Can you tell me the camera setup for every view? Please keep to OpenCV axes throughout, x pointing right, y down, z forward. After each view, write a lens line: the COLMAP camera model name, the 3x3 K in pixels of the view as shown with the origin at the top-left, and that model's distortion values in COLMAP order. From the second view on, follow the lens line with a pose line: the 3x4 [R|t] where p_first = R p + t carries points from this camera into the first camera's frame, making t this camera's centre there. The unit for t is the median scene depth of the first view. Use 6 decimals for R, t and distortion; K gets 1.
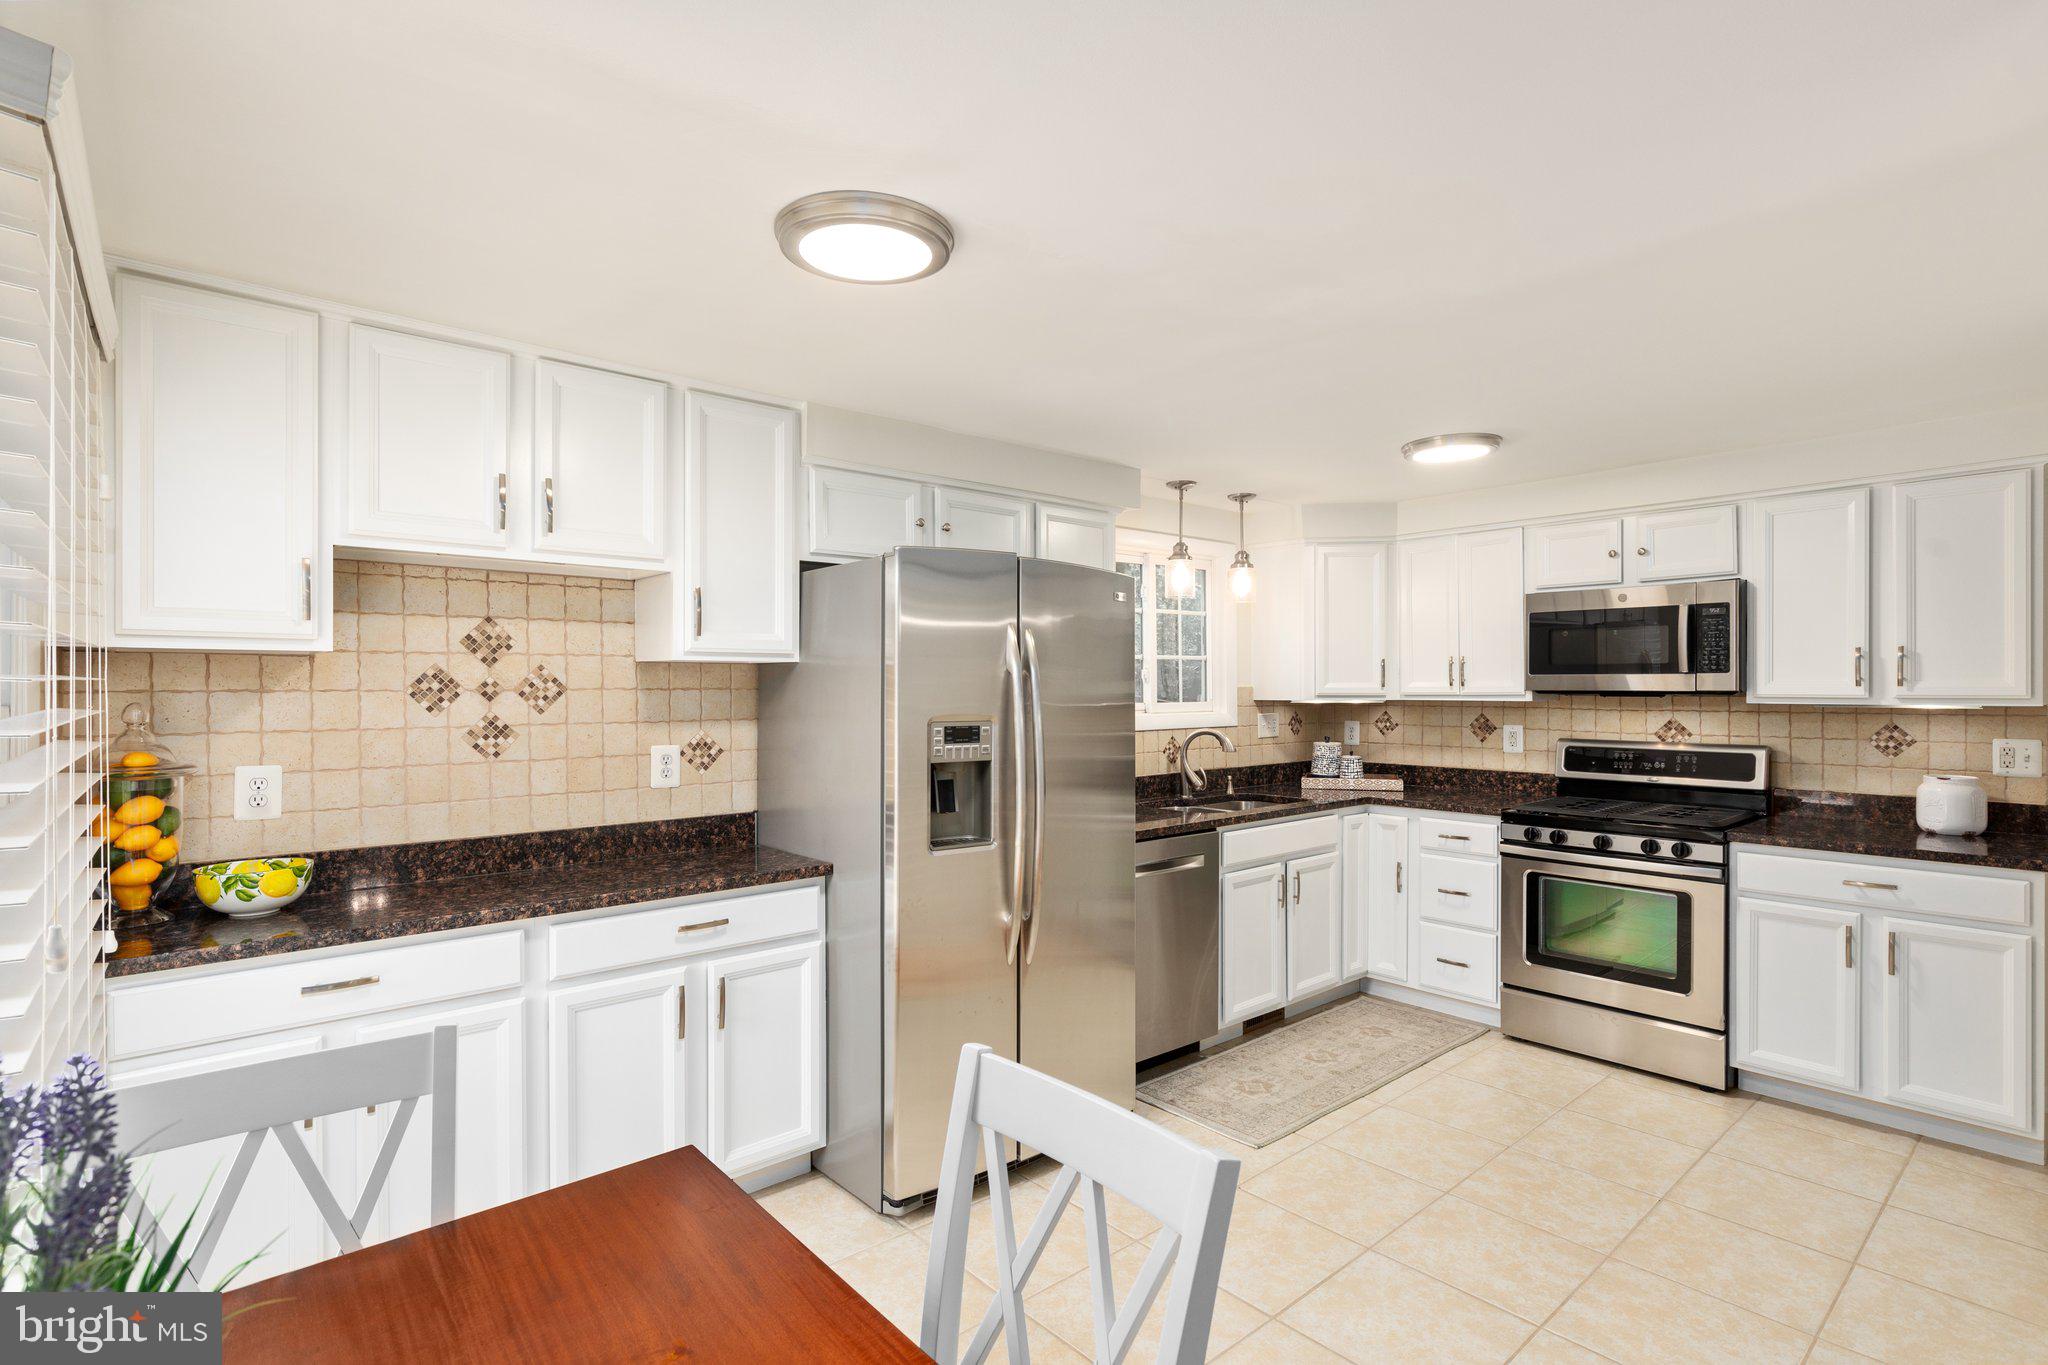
lens RADIAL K [[992.5, 0, 1029.2], [0, 992.5, 679.3], [0, 0, 1]] dist [0.000852, -0.001809]
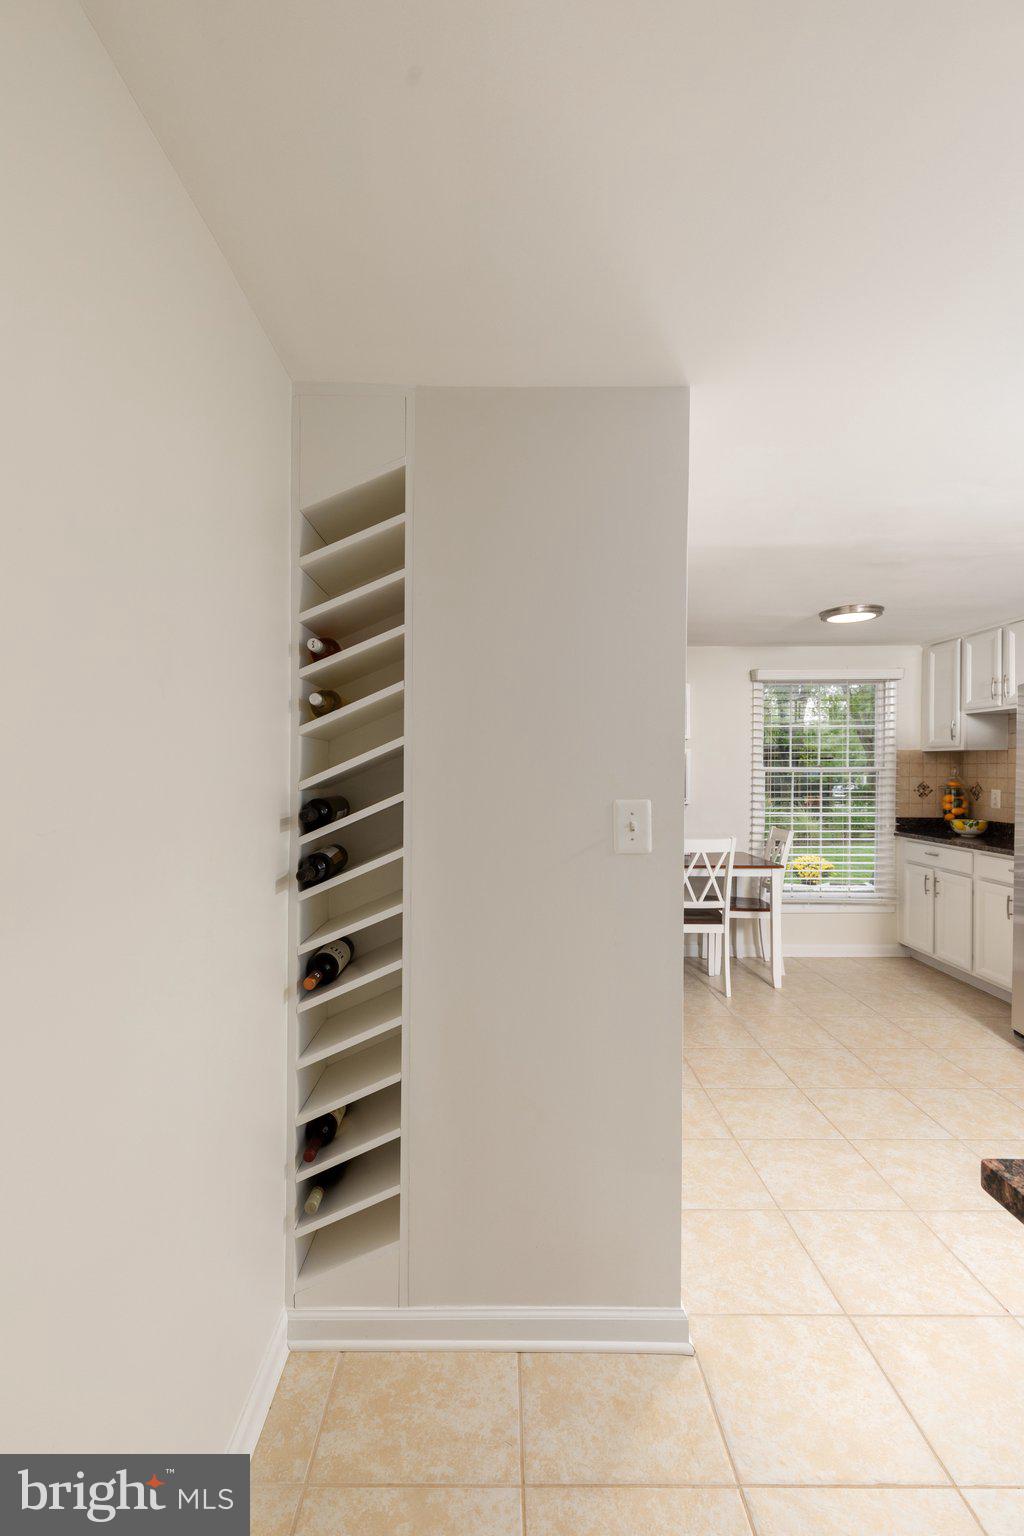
lens RADIAL K [[690.7, 0, 492.0], [0, 690.7, 770.7], [0, 0, 1]] dist [0.000987, -0.001010]
pose [[-0.673872, 0.010665, -0.738771, 1.419466], [0.011324, 0.999927, 0.004106, 0.008336], [0.738761, -0.005599, -0.673944, 1.070000]]
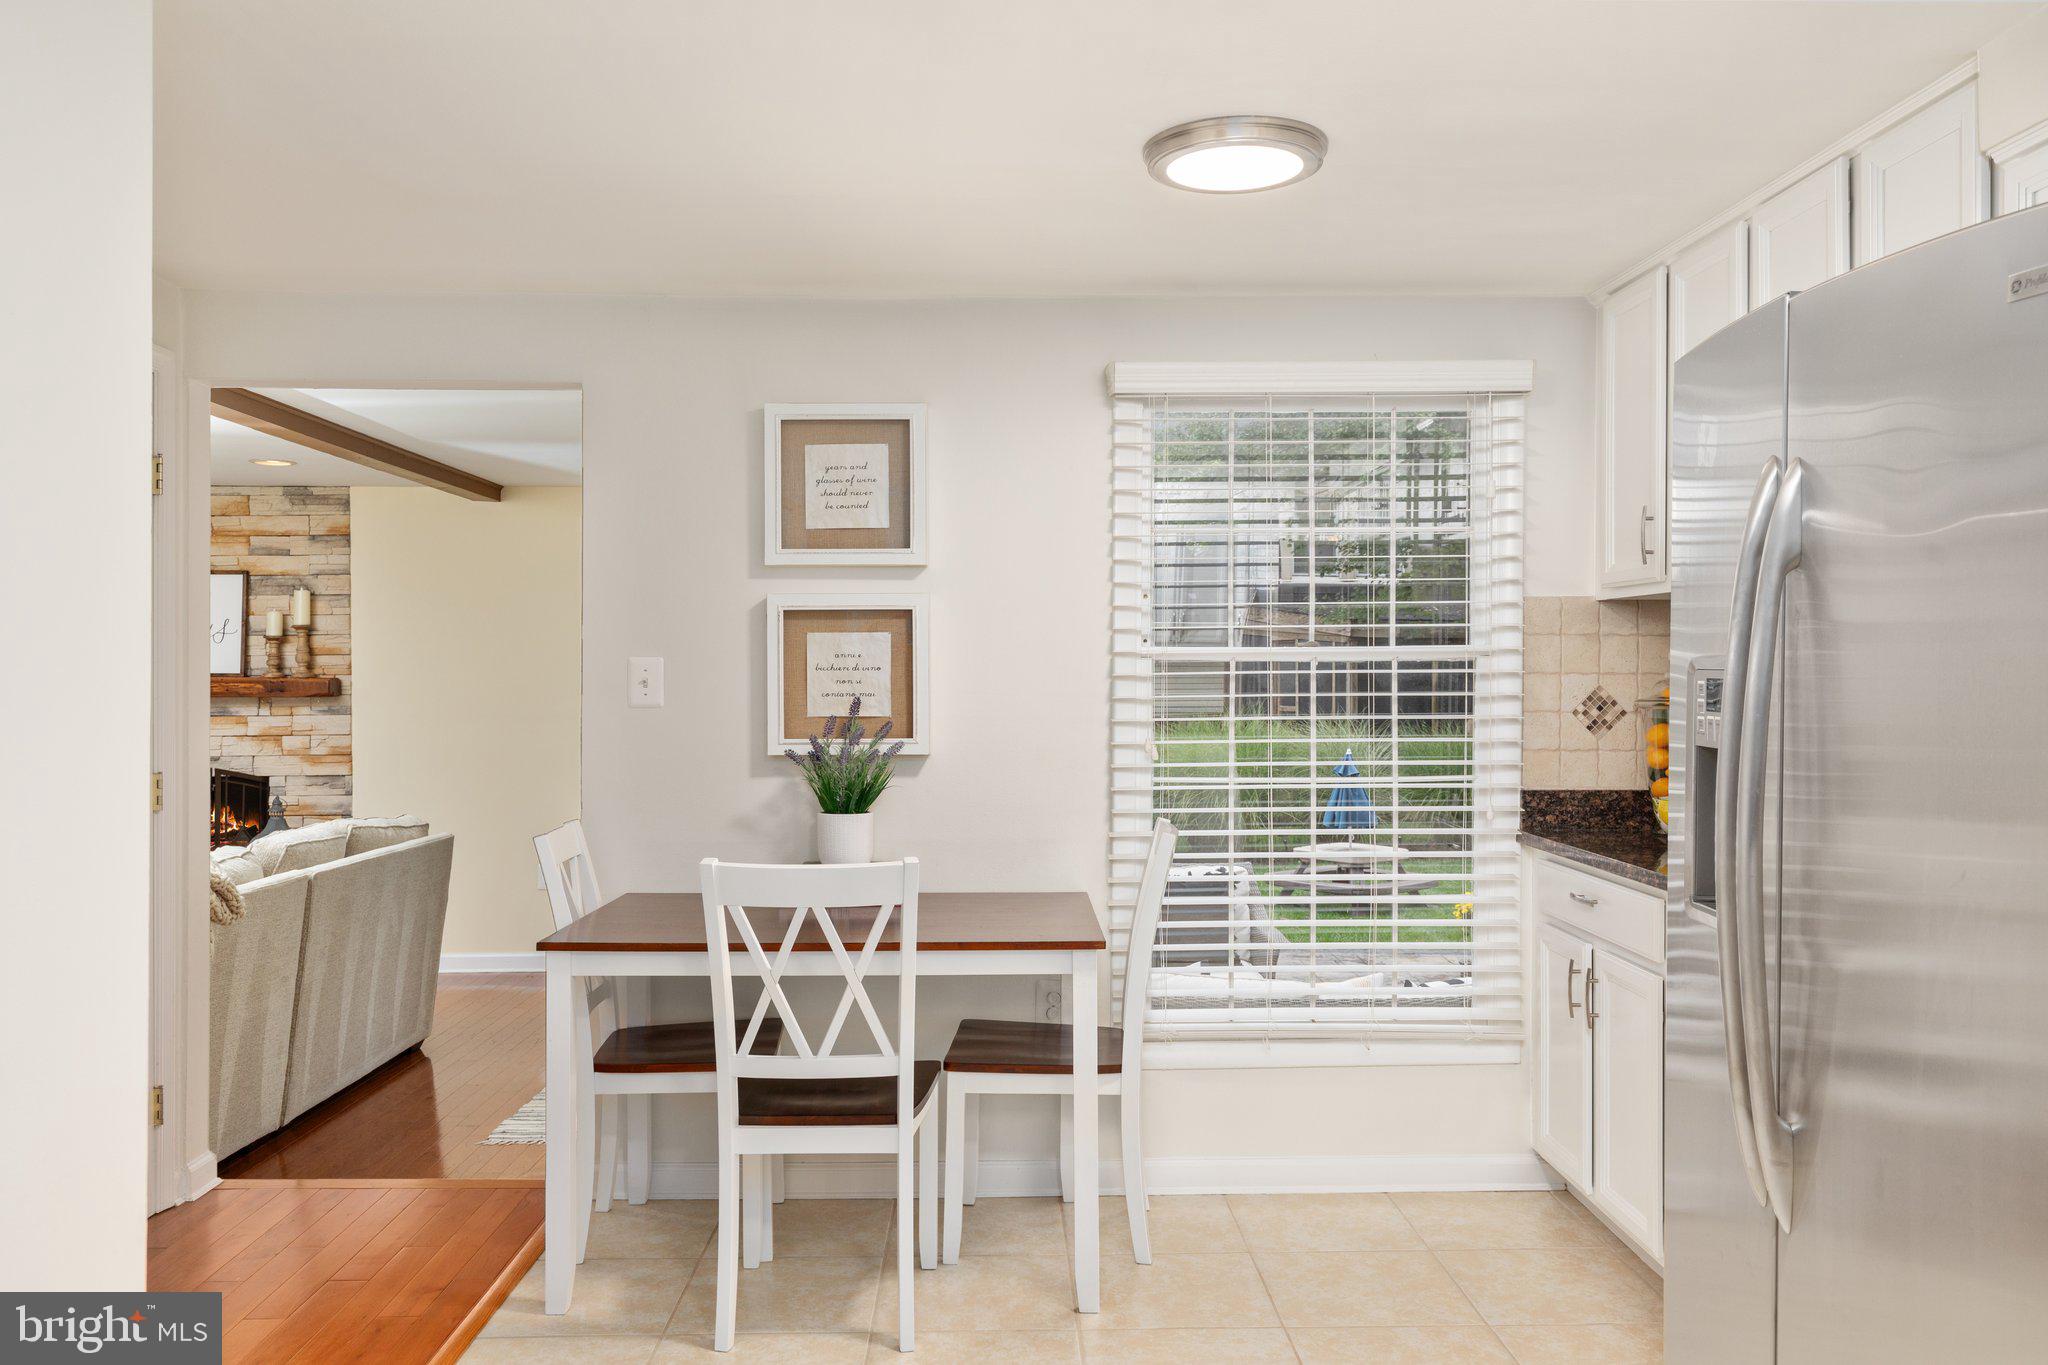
lens RADIAL K [[1572.9, 0, 1026.5], [0, 1572.9, 669.8], [0, 0, 1]] dist [0.003529, -0.005938]
pose [[-0.647804, 0.004356, -0.761795, 0.742473], [0.014193, 0.999879, -0.006352, 0.043790], [0.761675, -0.014927, -0.647787, 1.220972]]
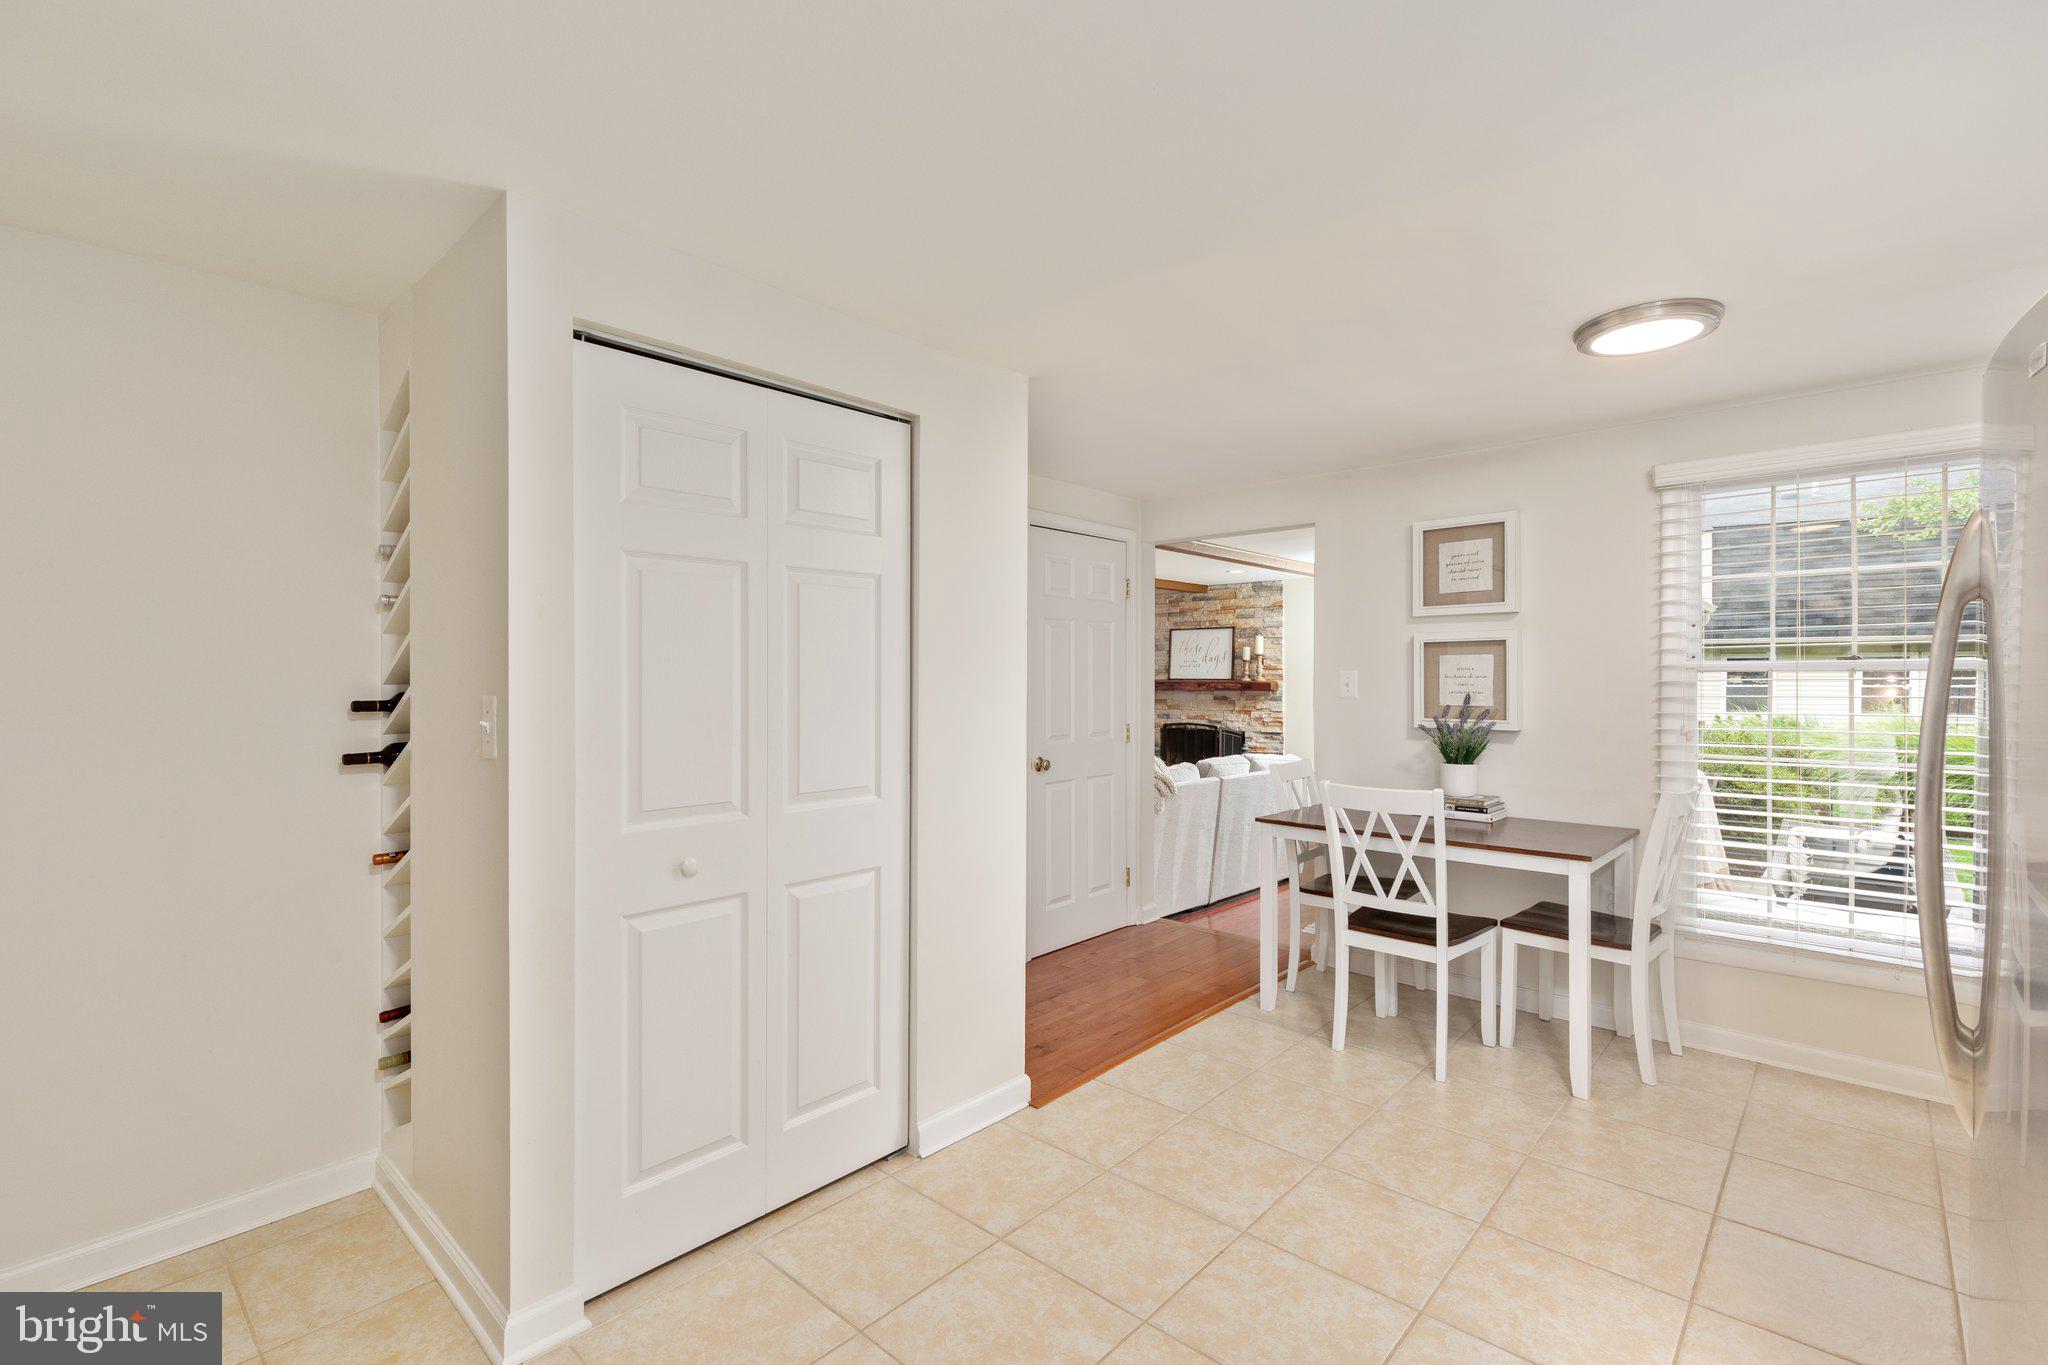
lens RADIAL K [[920.9, 0, 1033.7], [0, 920.9, 675.0], [0, 0, 1]] dist [0.000987, -0.001010]
pose [[-0.994930, 0.004364, -0.100475, 0.540829], [0.005995, 0.999855, -0.015933, 0.046906], [0.100391, -0.016454, -0.994812, 1.481916]]
